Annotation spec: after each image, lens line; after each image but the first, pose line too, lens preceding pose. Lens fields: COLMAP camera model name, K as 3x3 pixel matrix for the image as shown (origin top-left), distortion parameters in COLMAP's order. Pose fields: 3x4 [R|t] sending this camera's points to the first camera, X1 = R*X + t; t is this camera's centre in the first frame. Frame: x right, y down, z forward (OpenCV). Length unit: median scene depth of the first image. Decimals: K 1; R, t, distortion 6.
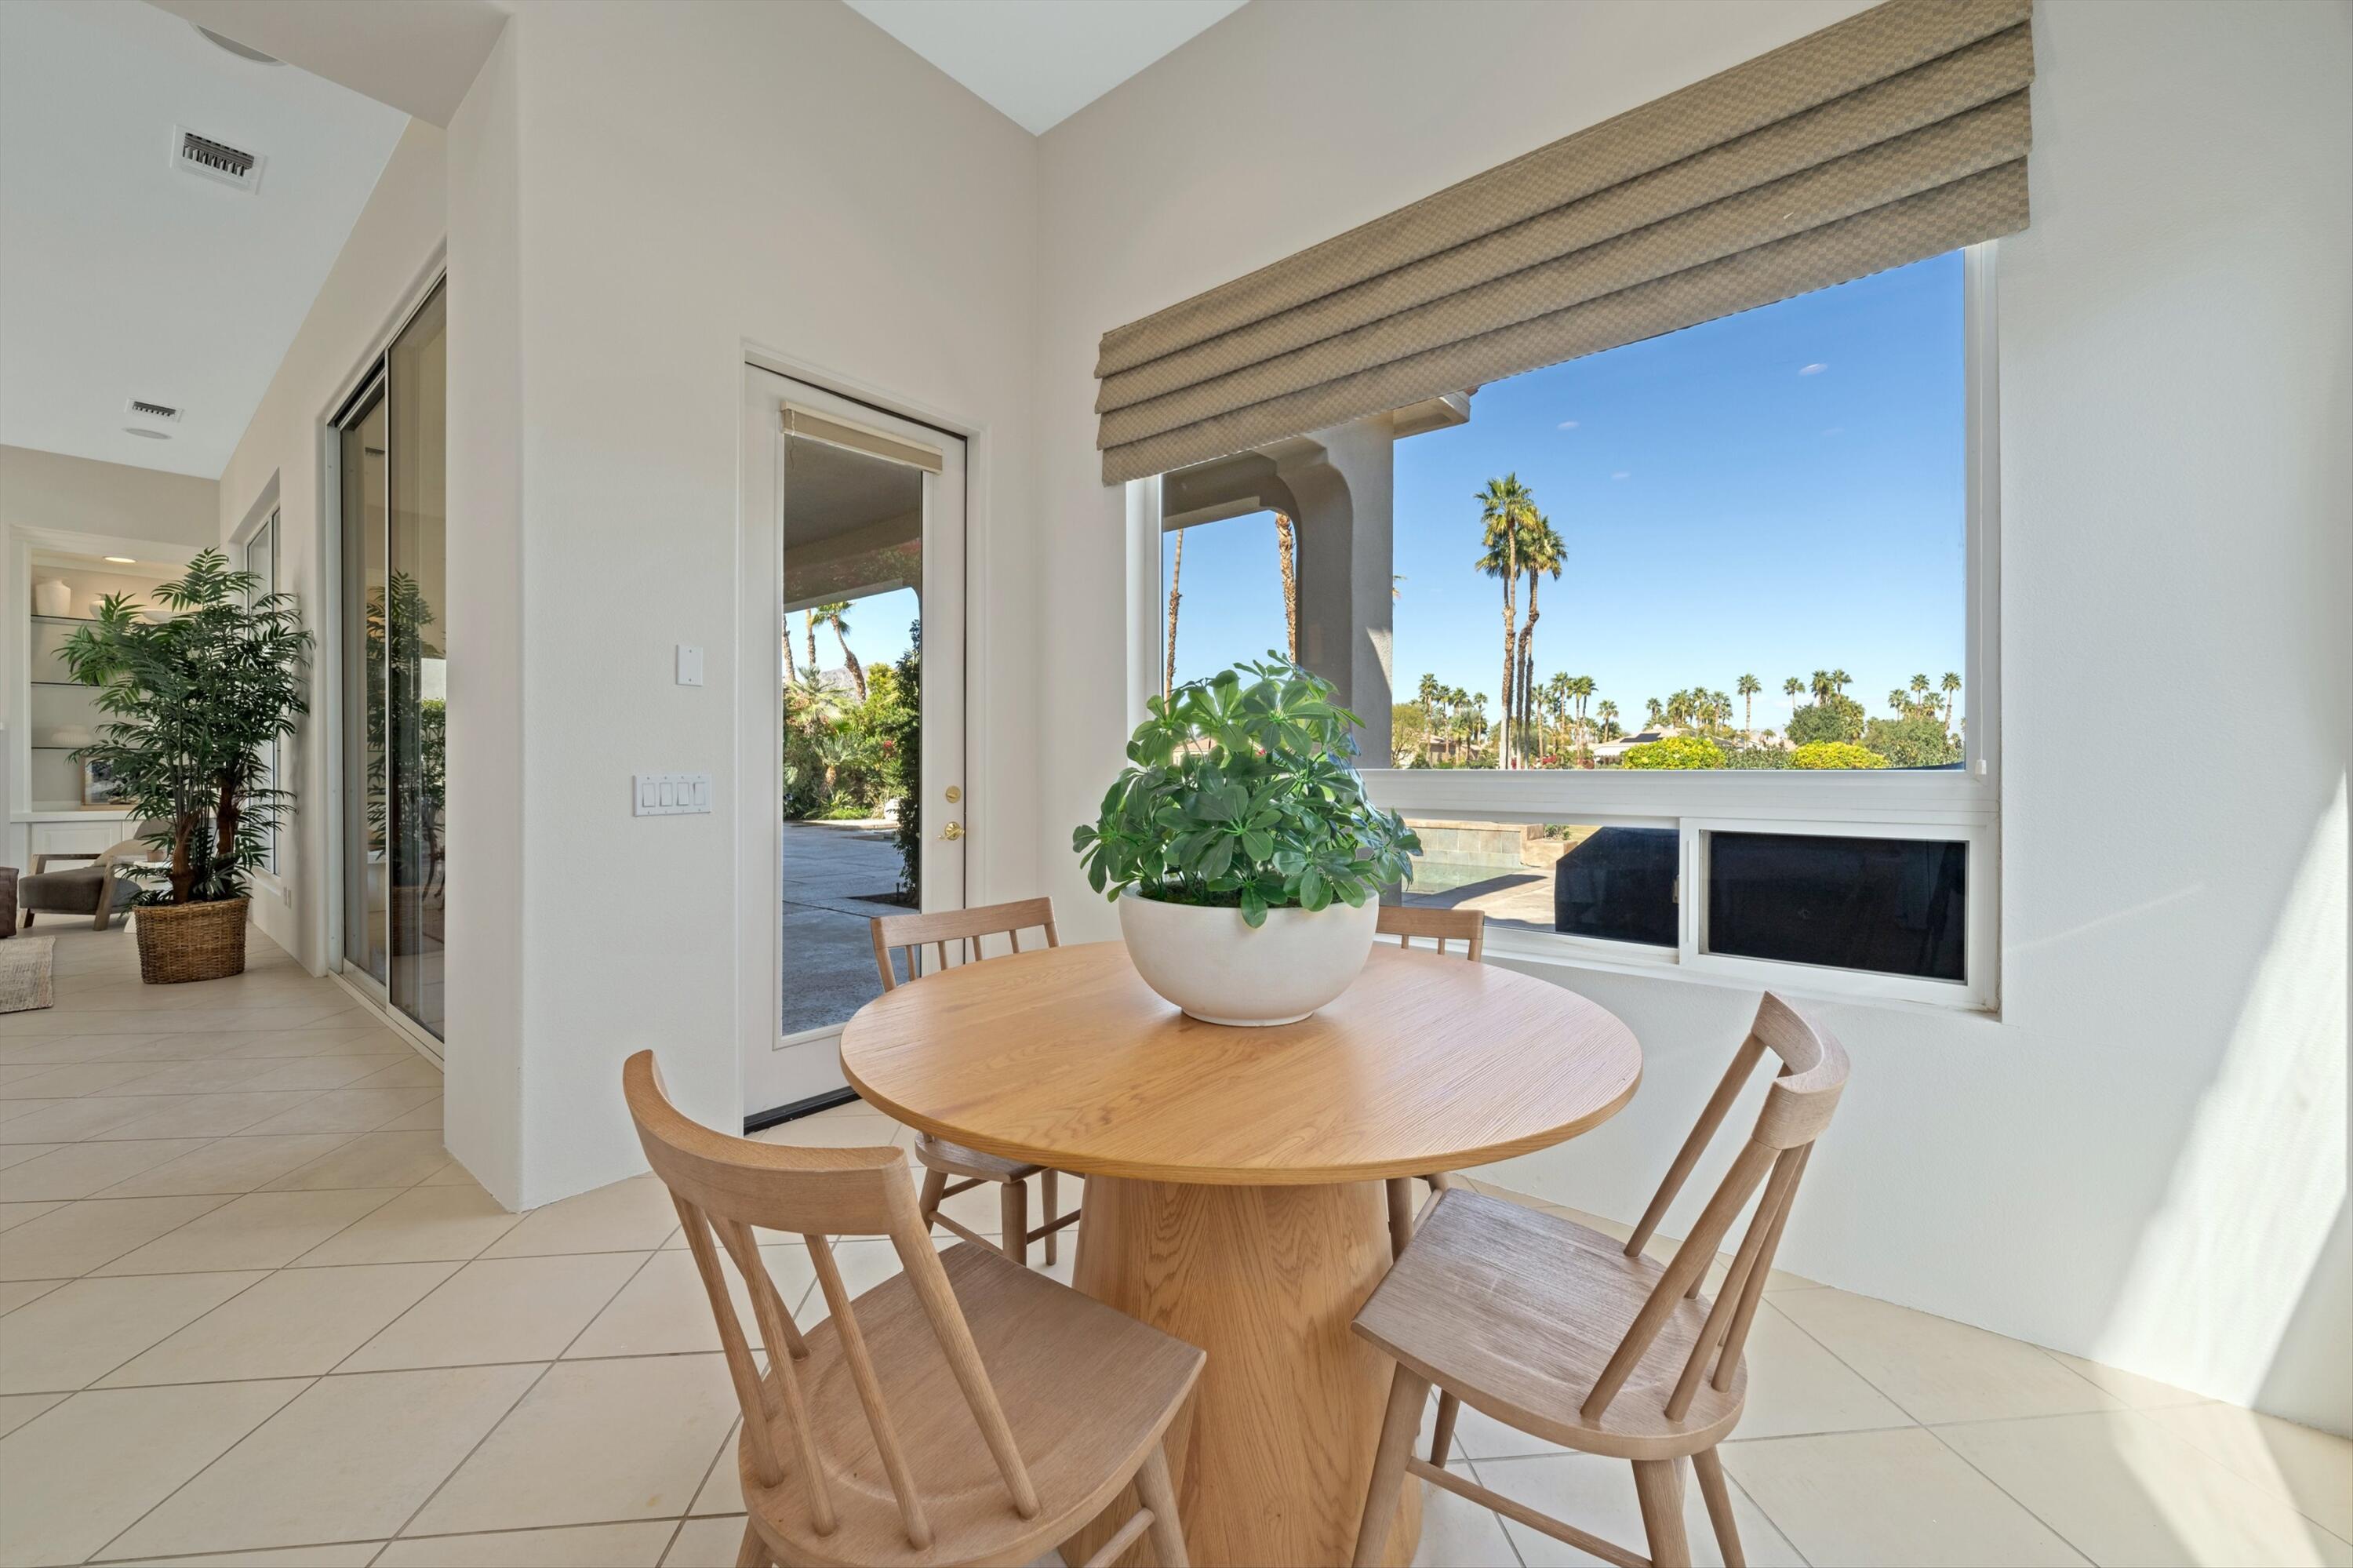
lens RADIAL K [[918.6, 0, 1185.5], [0, 918.6, 767.7], [0, 0, 1]] dist [-0.000862, 0.000156]
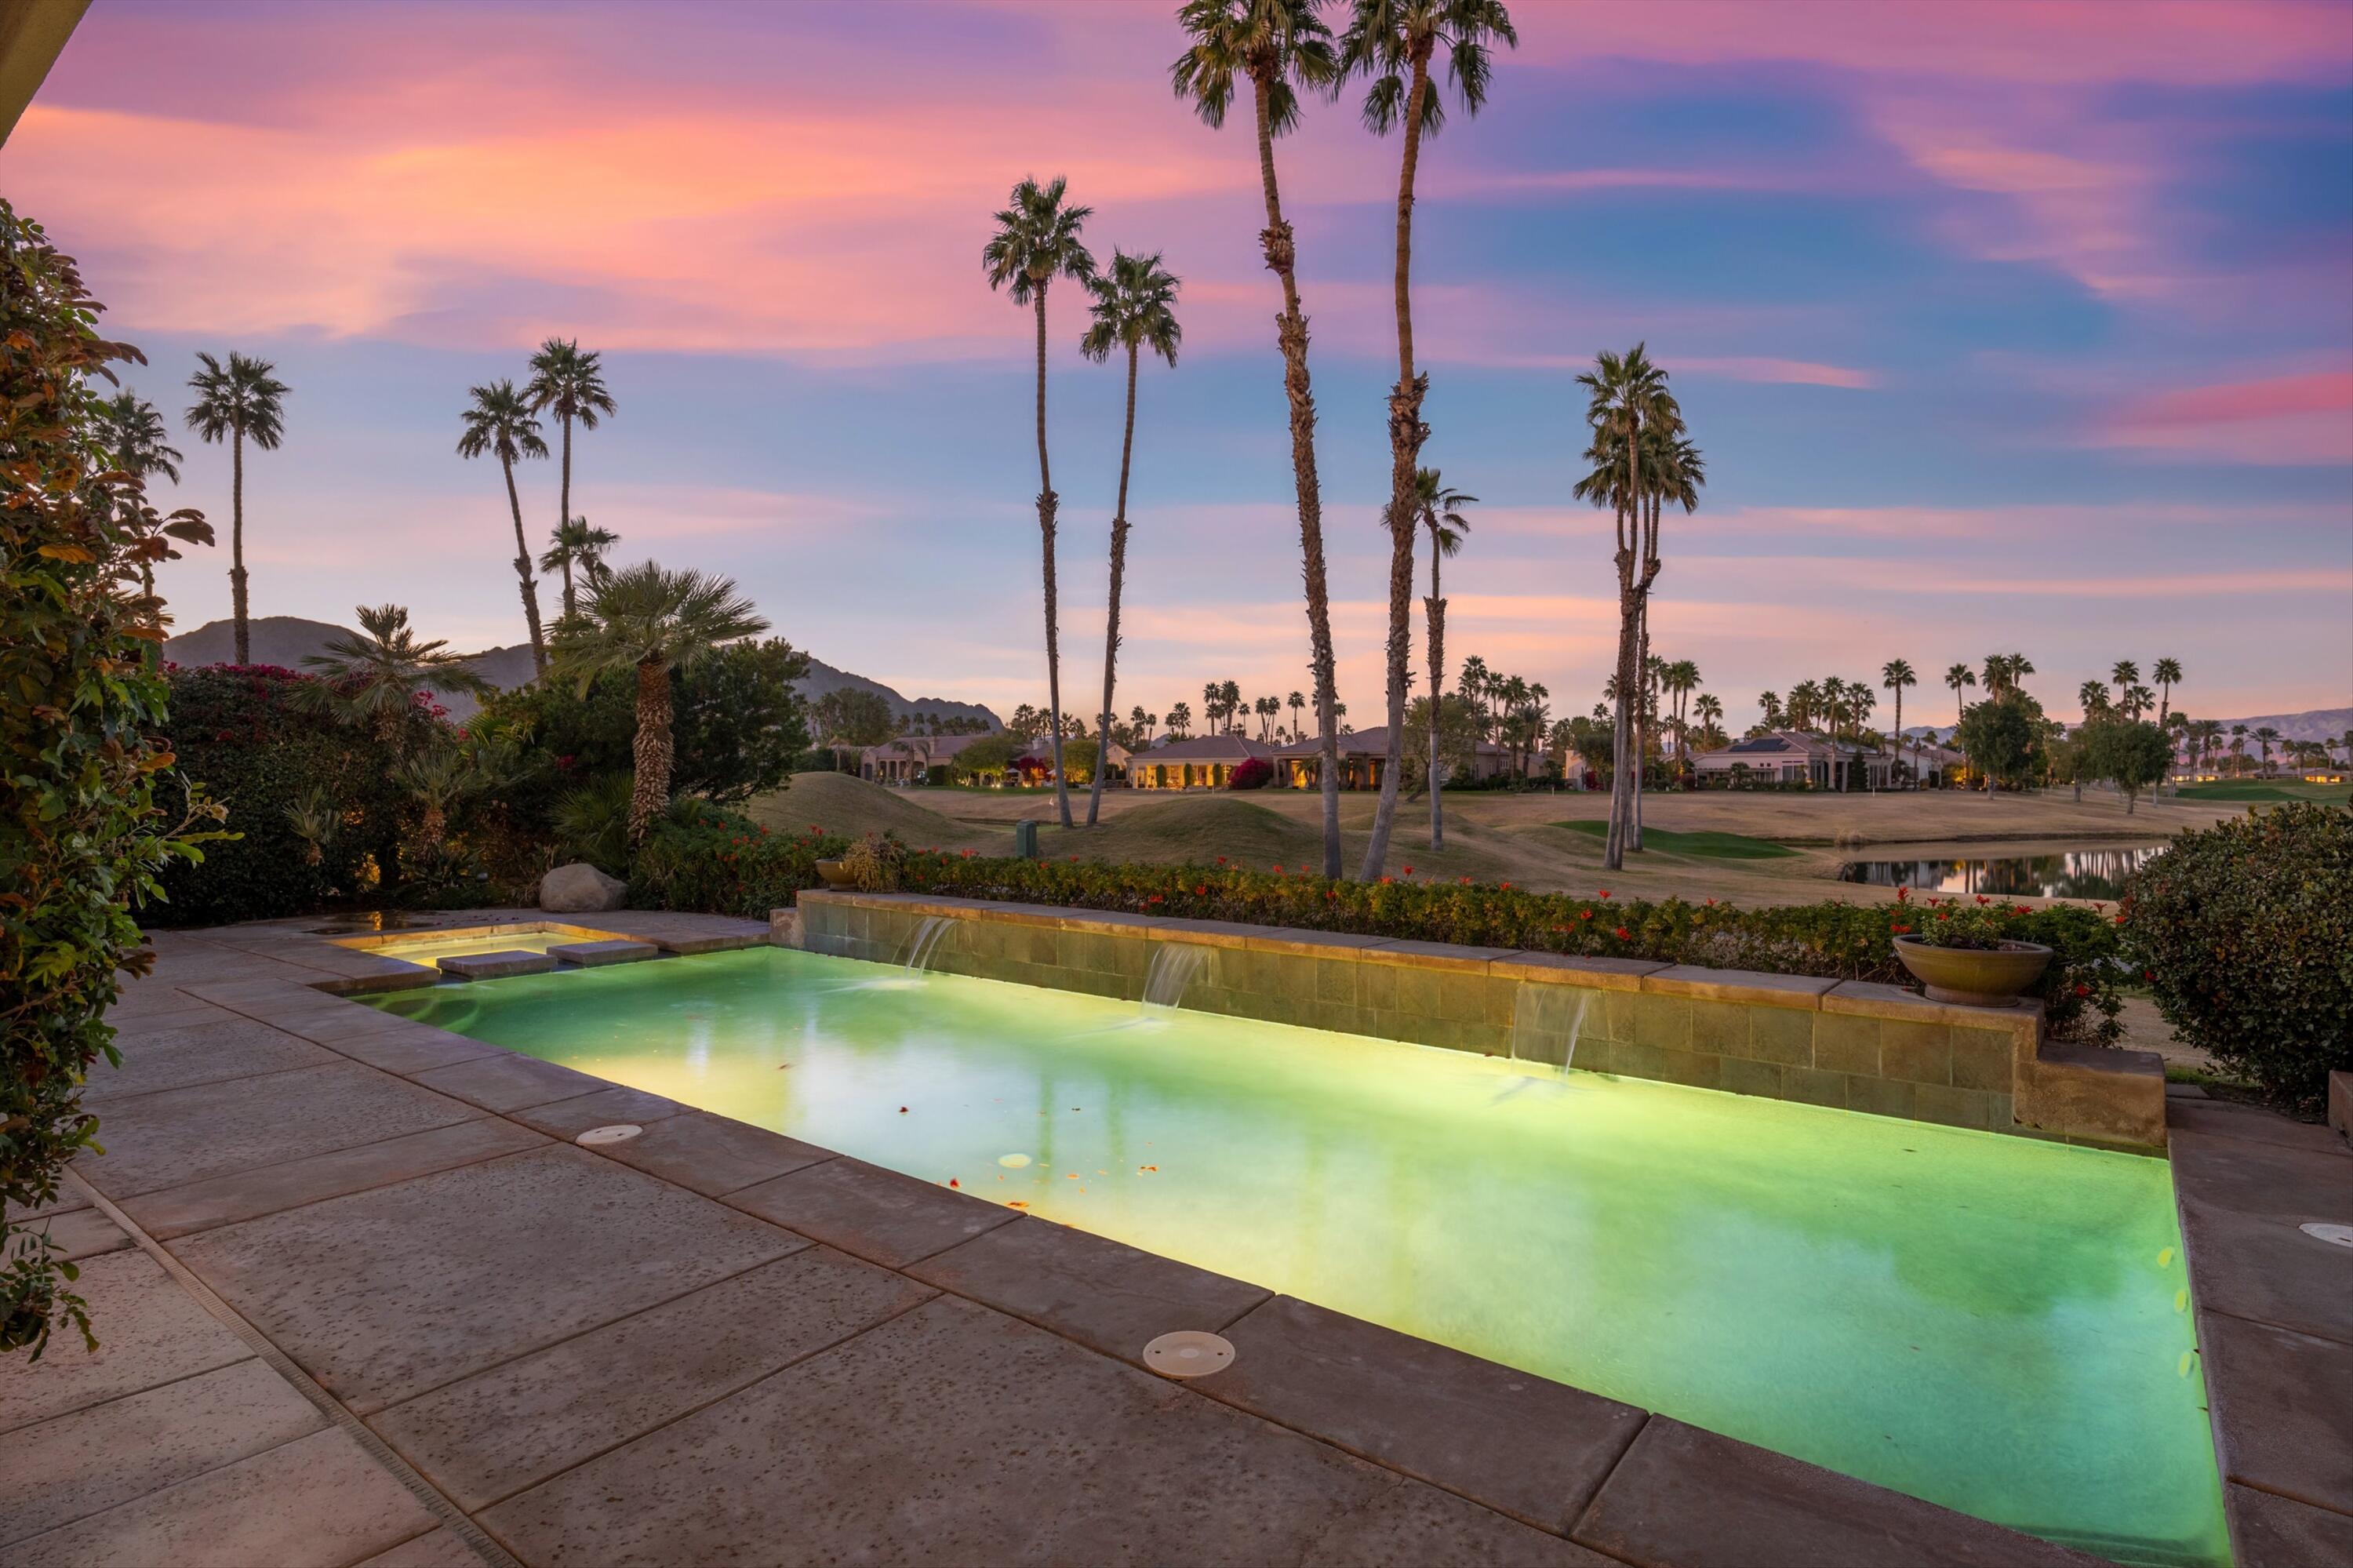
lens RADIAL K [[1200.3, 0, 1181.3], [0, 1200.3, 781.9], [0, 0, 1]] dist [0.001654, 0.008528]
pose [[0.999550, 0.002471, 0.029905, 0.006503], [-0.002492, 0.999997, 0.000670, -0.007400], [-0.029903, -0.000744, 0.999553, 0.144432]]
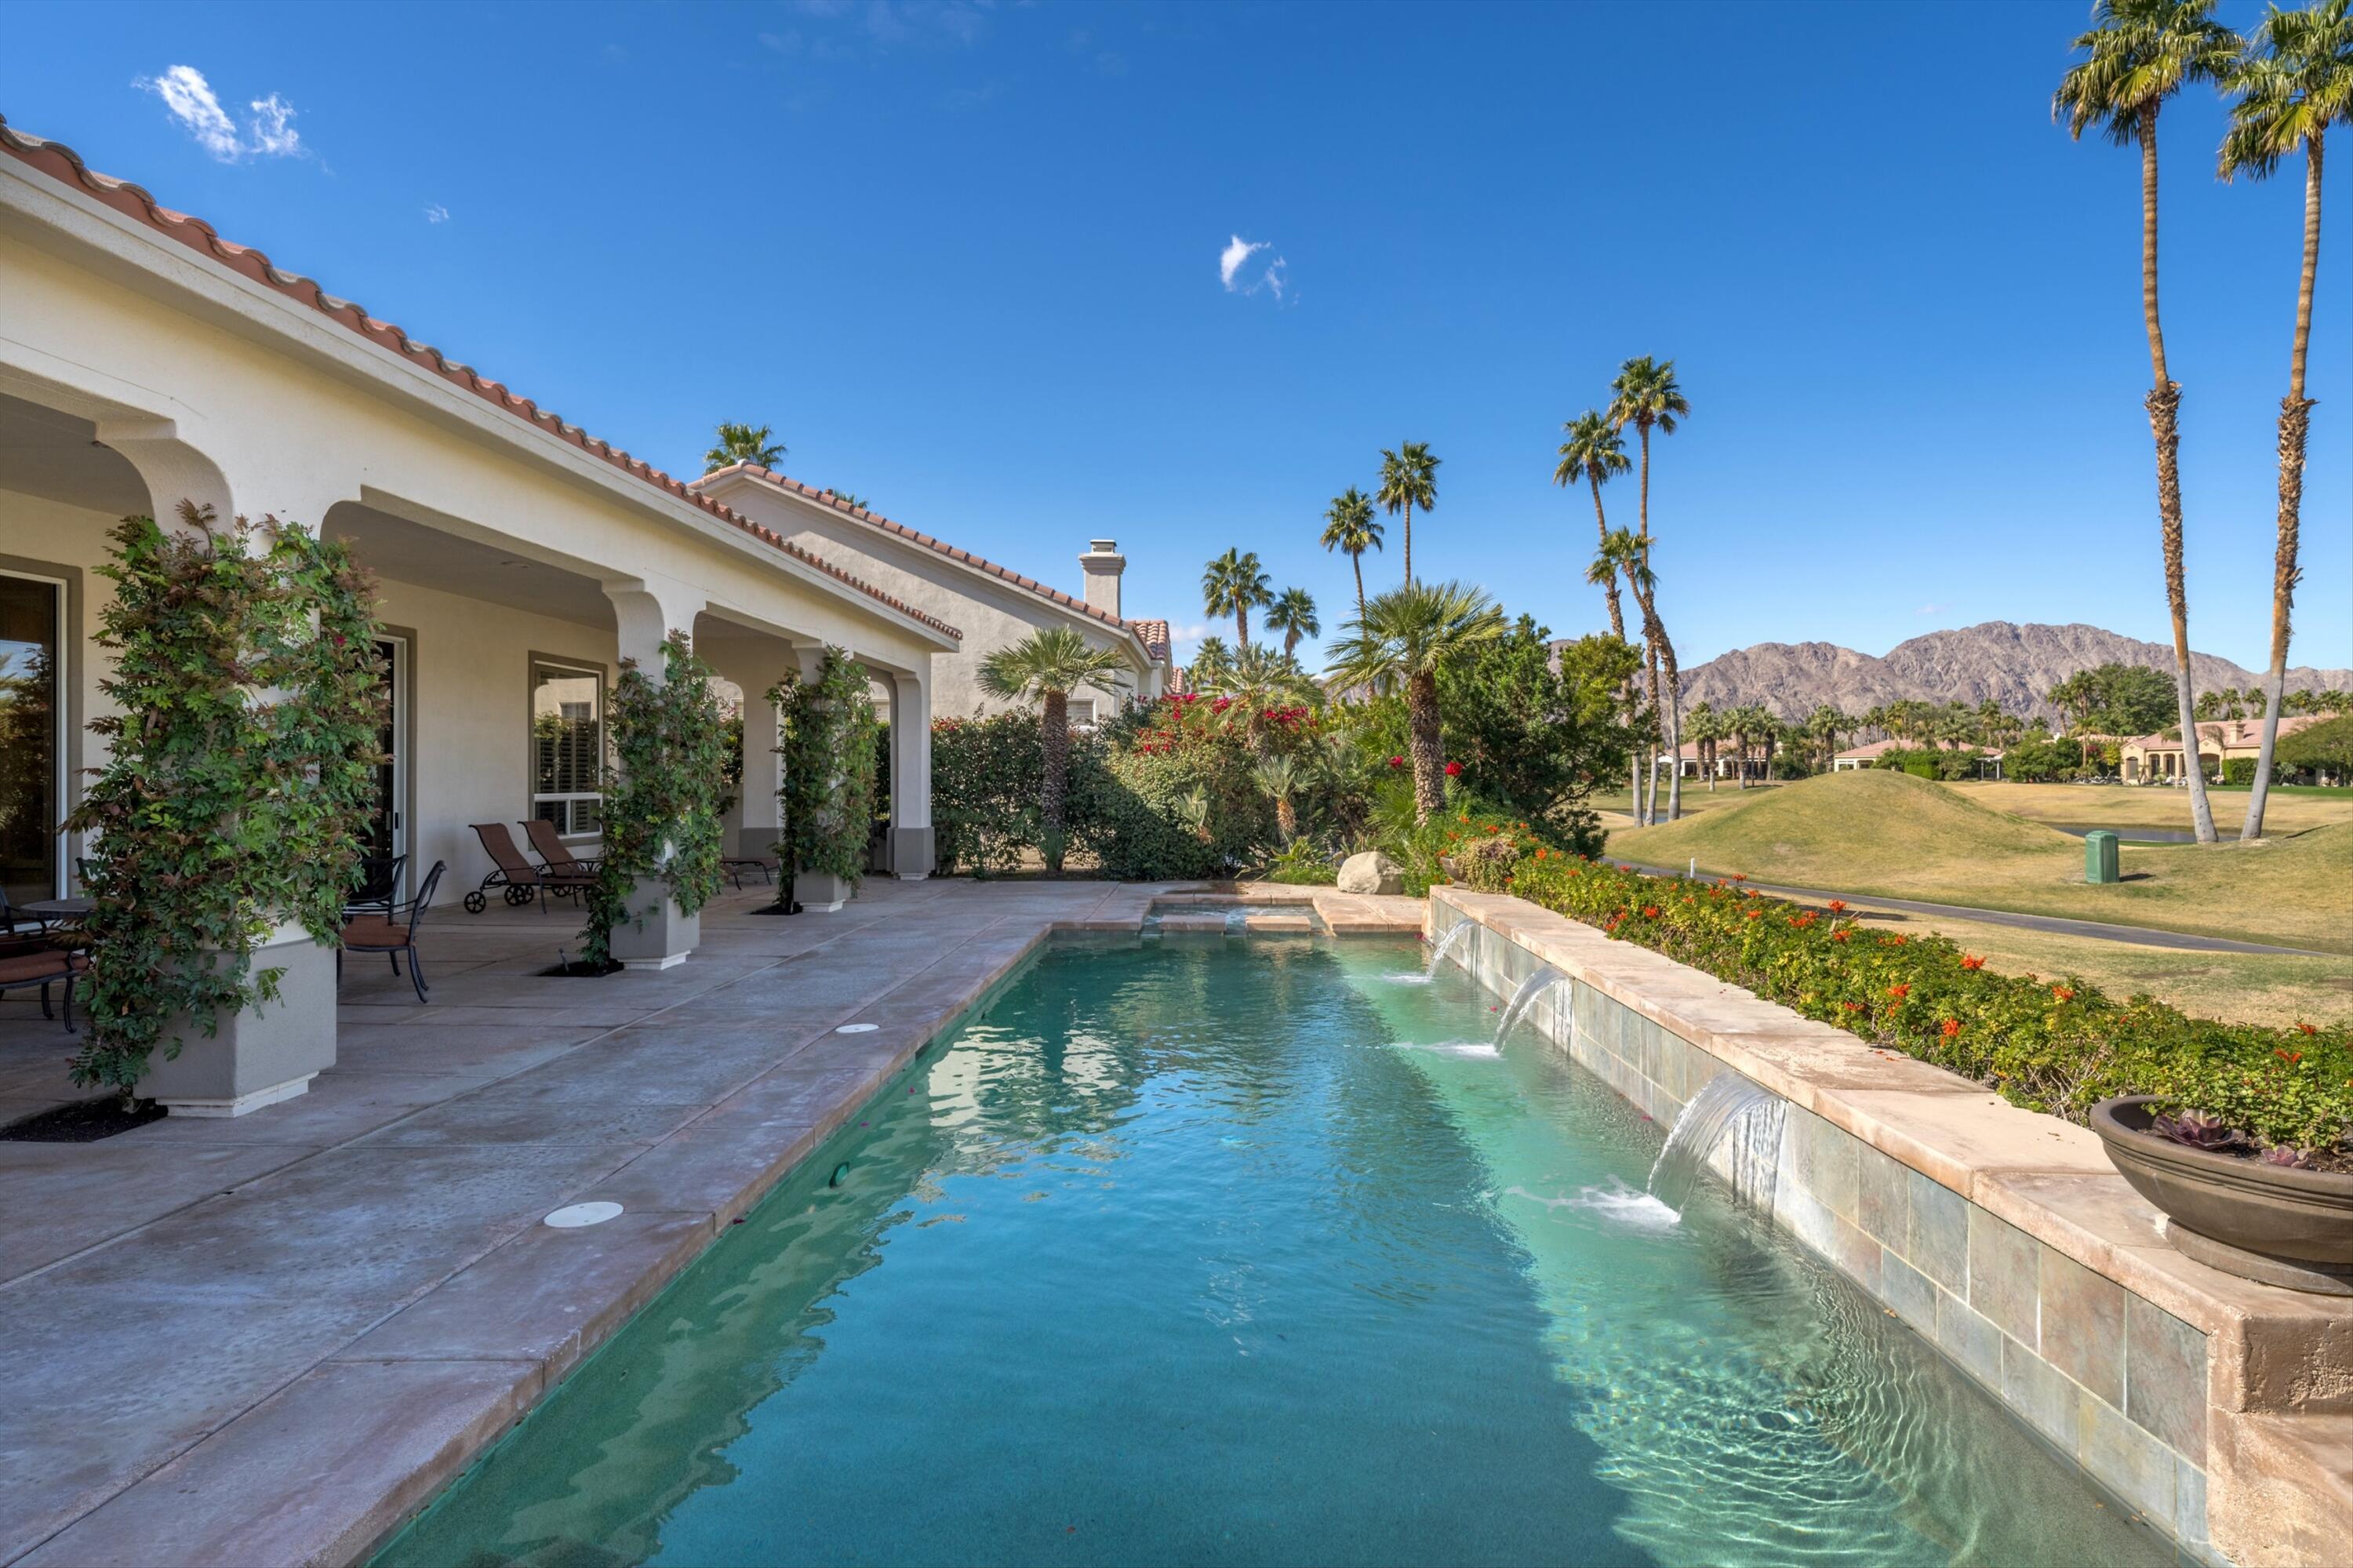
lens RADIAL K [[1225.4, 0, 1180.6], [0, 1225.4, 779.9], [0, 0, 1]] dist [0.003738, 0.000871]
pose [[0.608714, 0.001317, -0.793389, 0.114135], [-0.000331, 0.999999, 0.001406, -0.007405], [0.793390, -0.000593, 0.608714, 0.194754]]
